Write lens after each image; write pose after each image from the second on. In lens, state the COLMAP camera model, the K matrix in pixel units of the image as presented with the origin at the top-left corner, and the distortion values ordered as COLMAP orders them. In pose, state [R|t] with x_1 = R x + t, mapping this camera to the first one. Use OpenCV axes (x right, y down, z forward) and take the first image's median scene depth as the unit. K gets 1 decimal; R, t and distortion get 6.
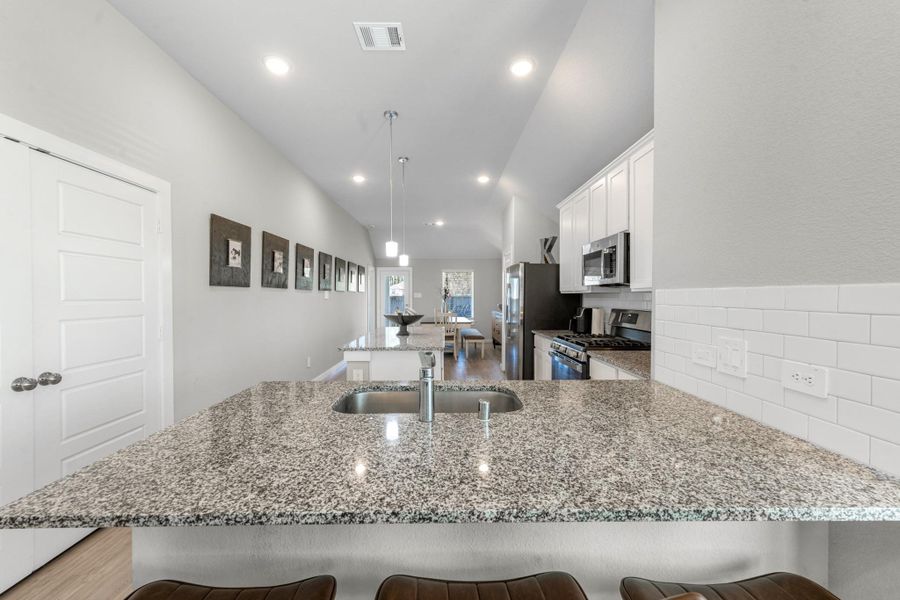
lens RADIAL K [[357.8, 0, 450.0], [0, 357.8, 300.0], [0, 0, 1]] dist [0.003697, 0.000378]
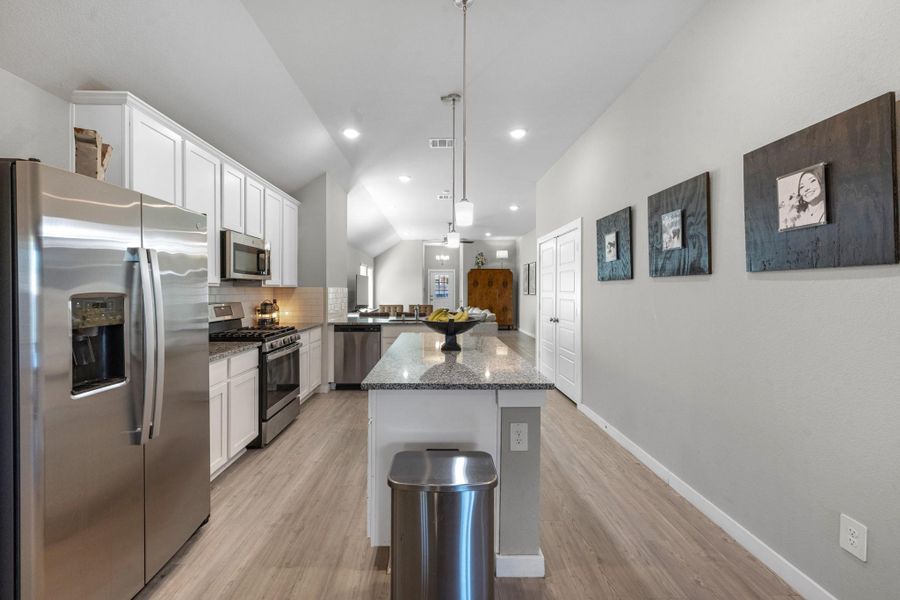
lens RADIAL K [[364.3, 0, 444.6], [0, 364.3, 291.3], [0, 0, 1]] dist [0.001187, 0.000076]
pose [[-0.999989, 0.000476, -0.004603, -0.105087], [0.000402, 0.999870, 0.016094, -0.017607], [0.004610, 0.016091, -0.999860, 1.486158]]
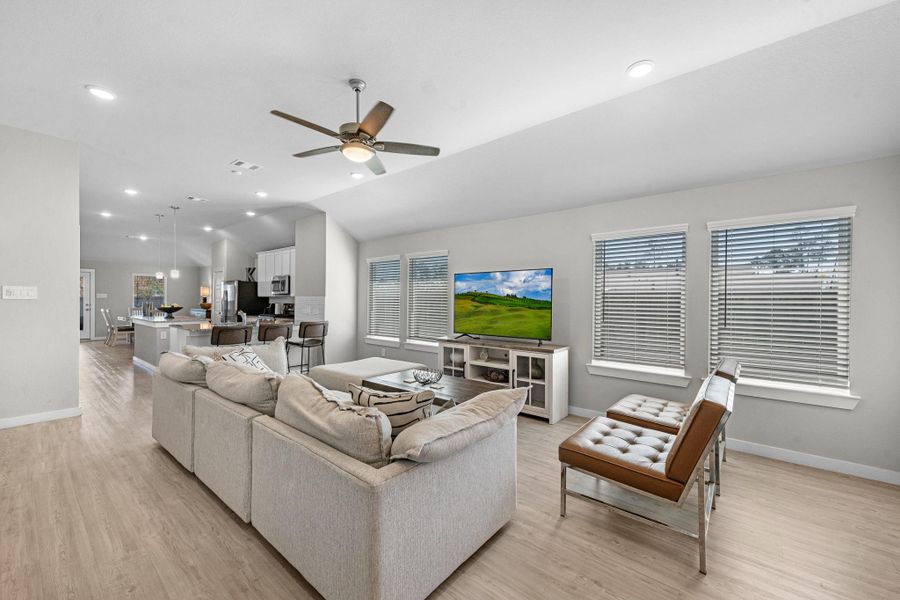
lens RADIAL K [[357.8, 0, 450.0], [0, 357.8, 300.0], [0, 0, 1]] dist [0.003697, 0.000378]
pose [[0.651816, 0.007453, 0.758341, -0.521806], [-0.001966, 0.999965, -0.008138, 0.014856], [-0.758375, 0.003813, 0.651808, -1.148111]]
